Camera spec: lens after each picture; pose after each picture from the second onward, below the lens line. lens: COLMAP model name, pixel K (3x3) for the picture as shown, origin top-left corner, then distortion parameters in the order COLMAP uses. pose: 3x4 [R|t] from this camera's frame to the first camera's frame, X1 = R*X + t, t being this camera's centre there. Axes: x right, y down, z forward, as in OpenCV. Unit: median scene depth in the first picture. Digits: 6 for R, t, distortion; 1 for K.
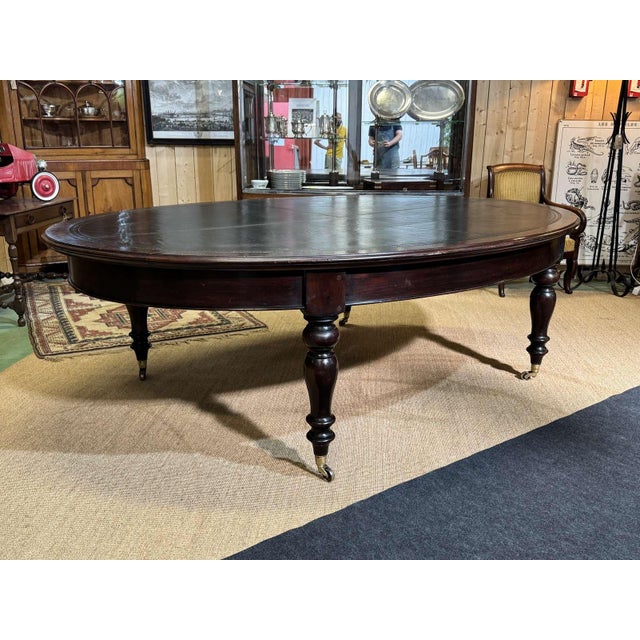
lens RADIAL K [[623.9, 0, 316.5], [0, 623.9, 321.9], [0, 0, 1]] dist [0.133215, -0.307069]
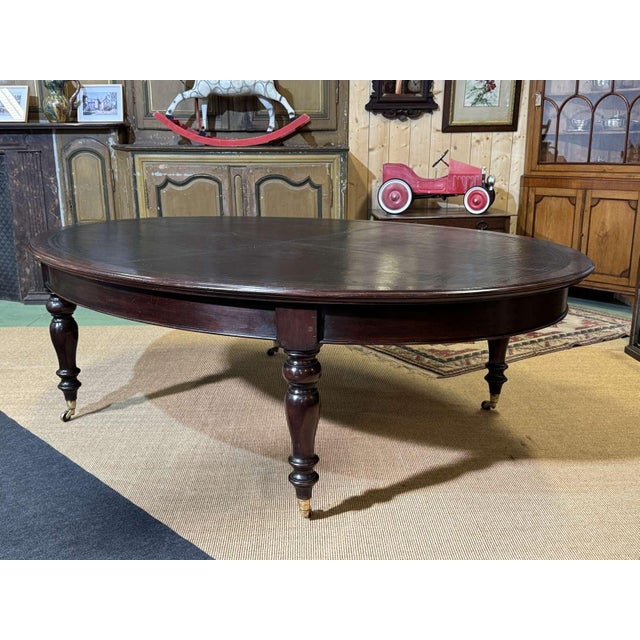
lens RADIAL K [[686.6, 0, 320.0], [0, 686.6, 320.0], [0, 0, 1]] dist [0.196146, -0.516909]
pose [[0.125884, 0.231465, -0.964664, 0.607571], [-0.270378, 0.943592, 0.191126, -0.152982], [0.954489, 0.236764, 0.181367, 0.507474]]
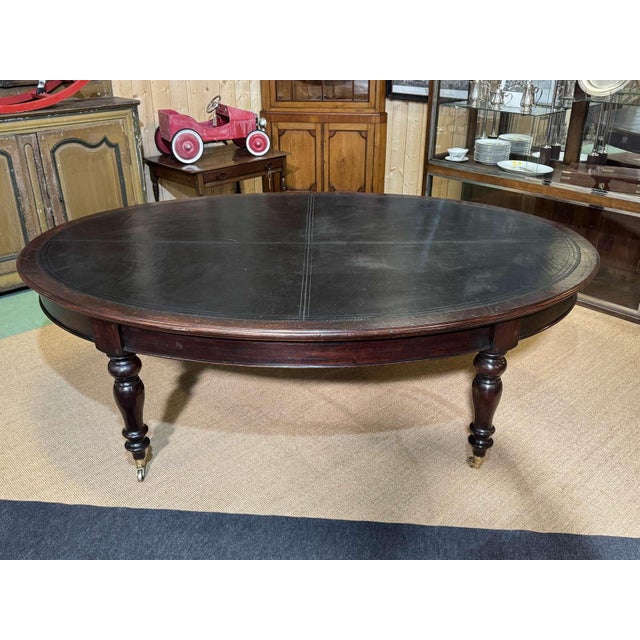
lens RADIAL K [[623.9, 0, 316.5], [0, 623.9, 321.9], [0, 0, 1]] dist [0.133215, -0.307069]
pose [[0.747871, 0.279848, -0.601976, 0.388484], [-0.175436, 0.957881, 0.227348, -0.157066], [0.640244, -0.064419, 0.765466, 0.132445]]
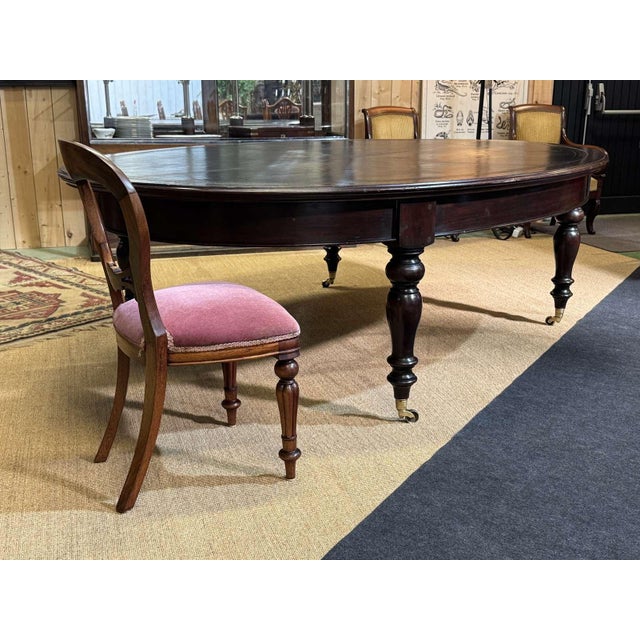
lens RADIAL K [[779.9, 0, 318.0], [0, 779.9, 319.3], [0, 0, 1]] dist [0.146096, -0.428173]
pose [[0.926934, -0.108839, 0.359093, -0.225933], [0.107919, 0.993901, 0.022674, 0.022390], [-0.359371, 0.017735, 0.933026, -0.032502]]
